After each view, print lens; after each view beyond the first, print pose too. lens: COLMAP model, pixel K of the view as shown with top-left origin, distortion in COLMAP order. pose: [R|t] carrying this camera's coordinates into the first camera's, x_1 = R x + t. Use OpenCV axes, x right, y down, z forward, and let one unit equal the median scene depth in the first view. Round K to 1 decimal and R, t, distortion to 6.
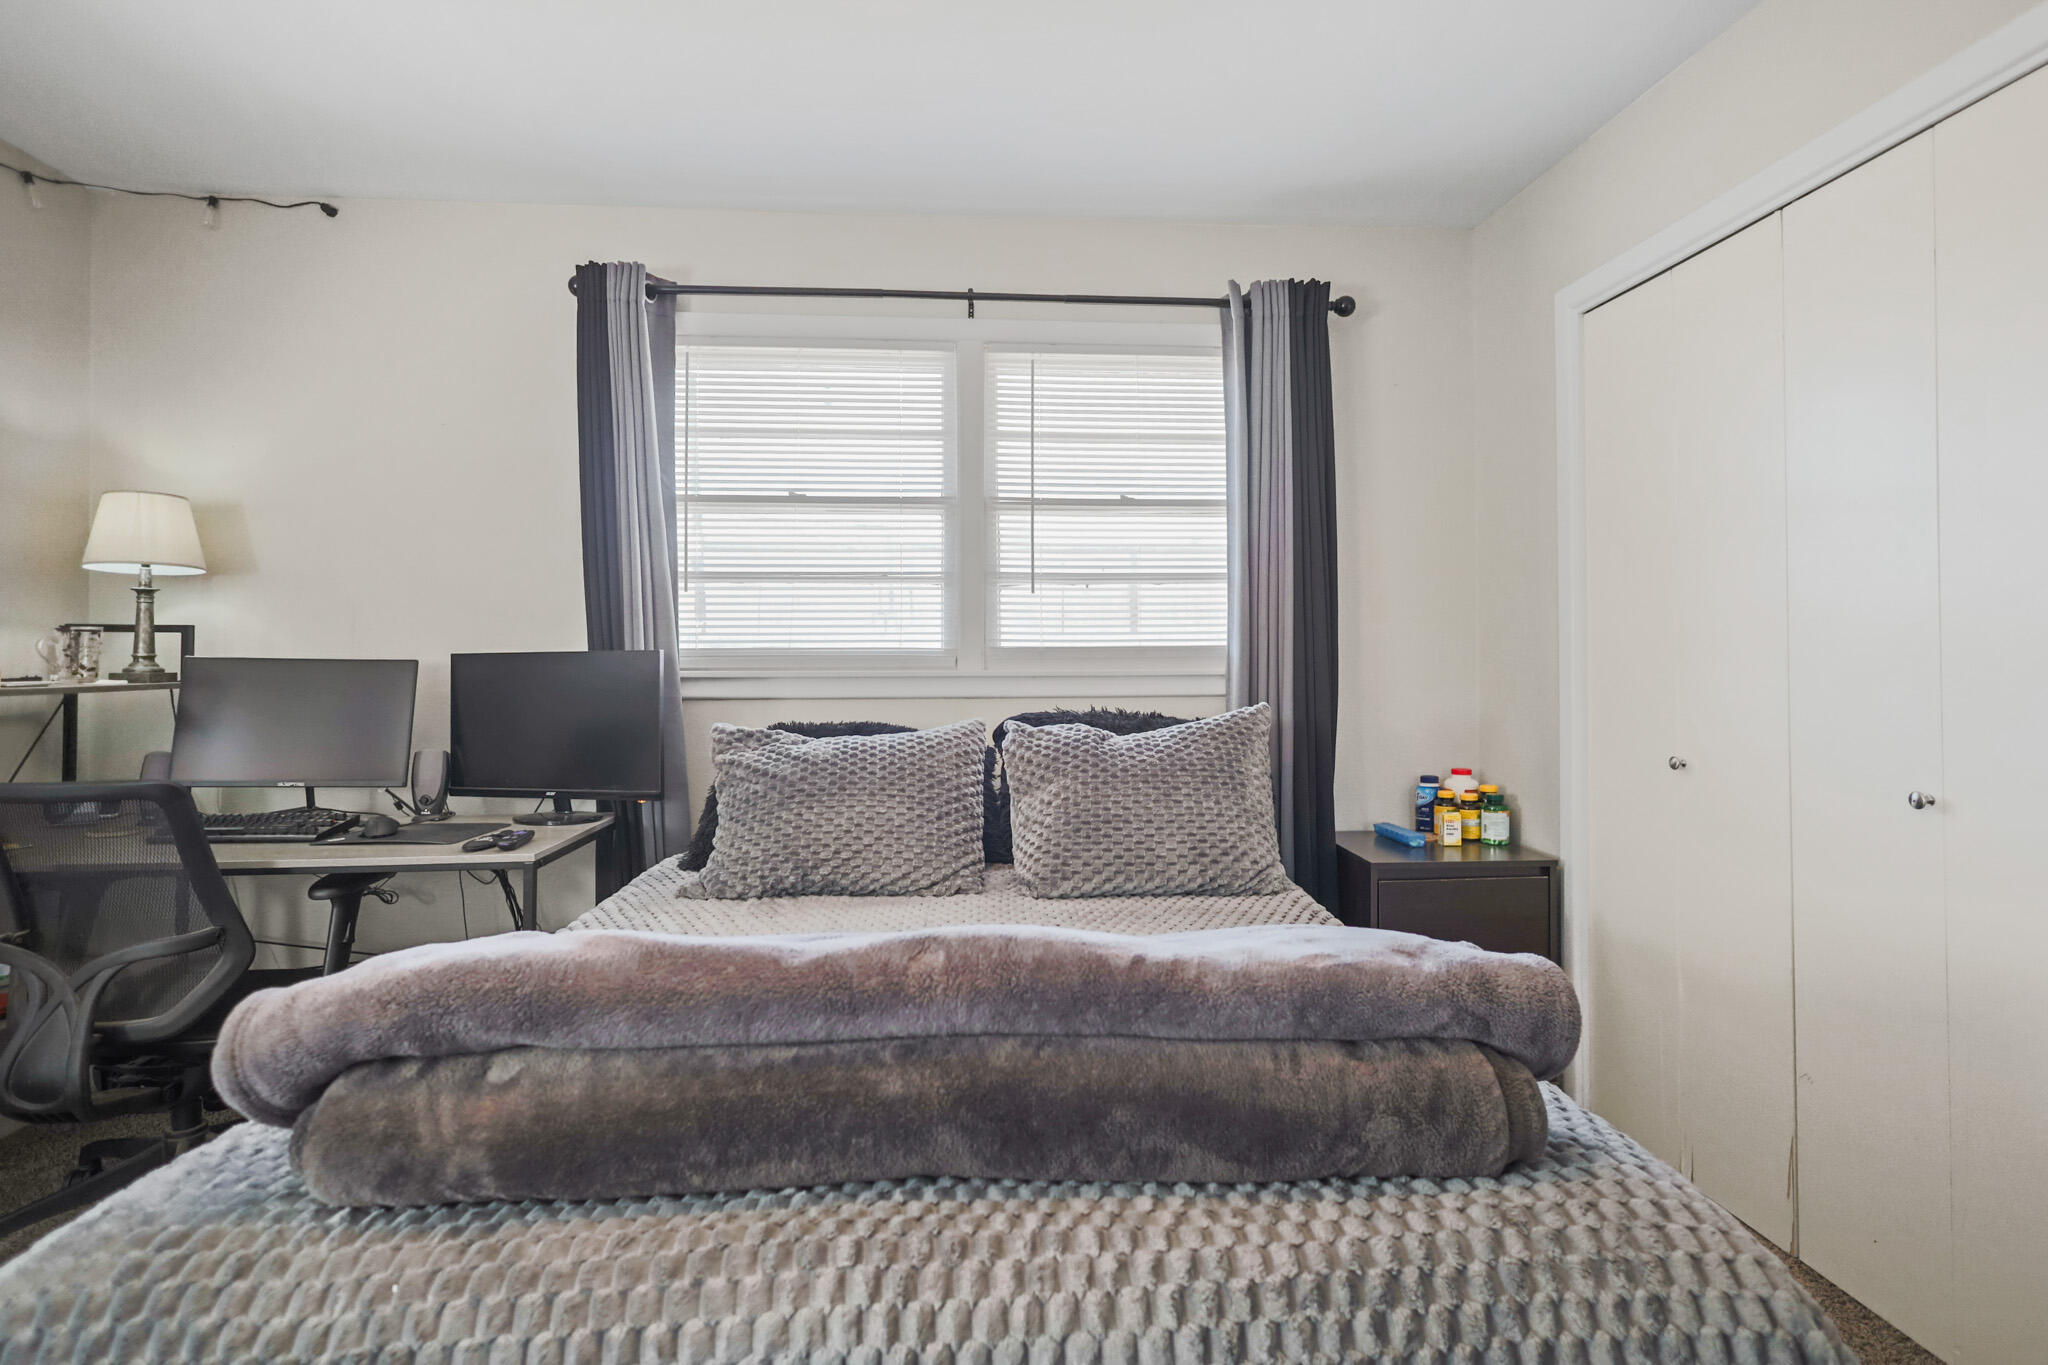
lens RADIAL K [[1032.1, 0, 1026.9], [0, 1032.1, 640.0], [0, 0, 1]] dist [0.003203, -0.000084]
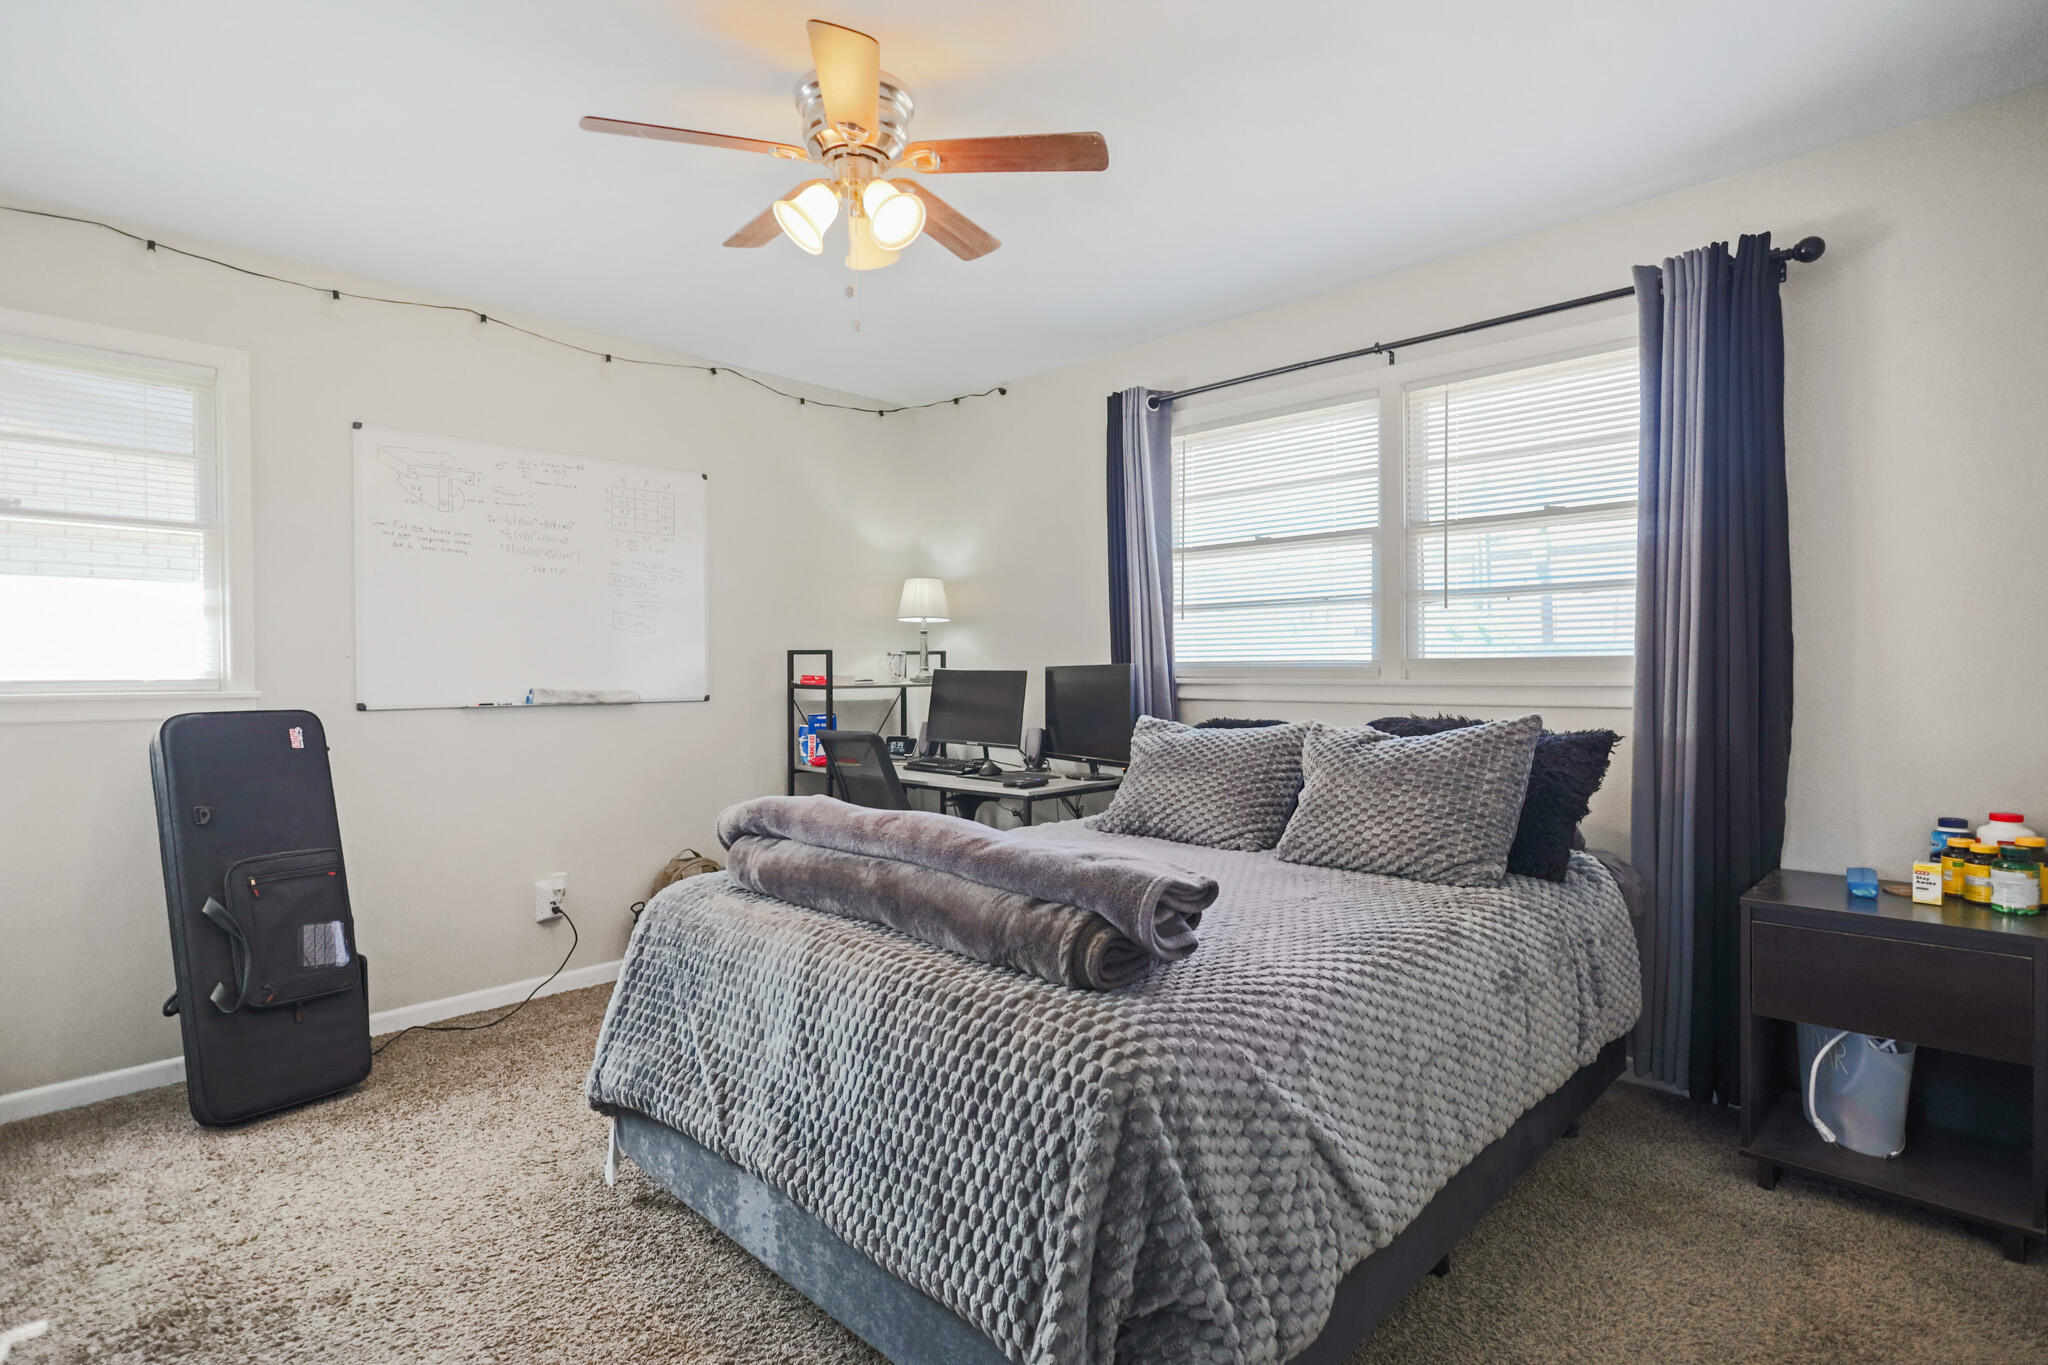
lens RADIAL K [[1030.7, 0, 1029.8], [0, 1030.7, 678.5], [0, 0, 1]] dist [0.001754, -0.000142]
pose [[0.661752, 0.006754, -0.749693, 0.550667], [0.017225, 0.999559, 0.024210, -0.006139], [0.749525, -0.028934, 0.661343, -0.042768]]
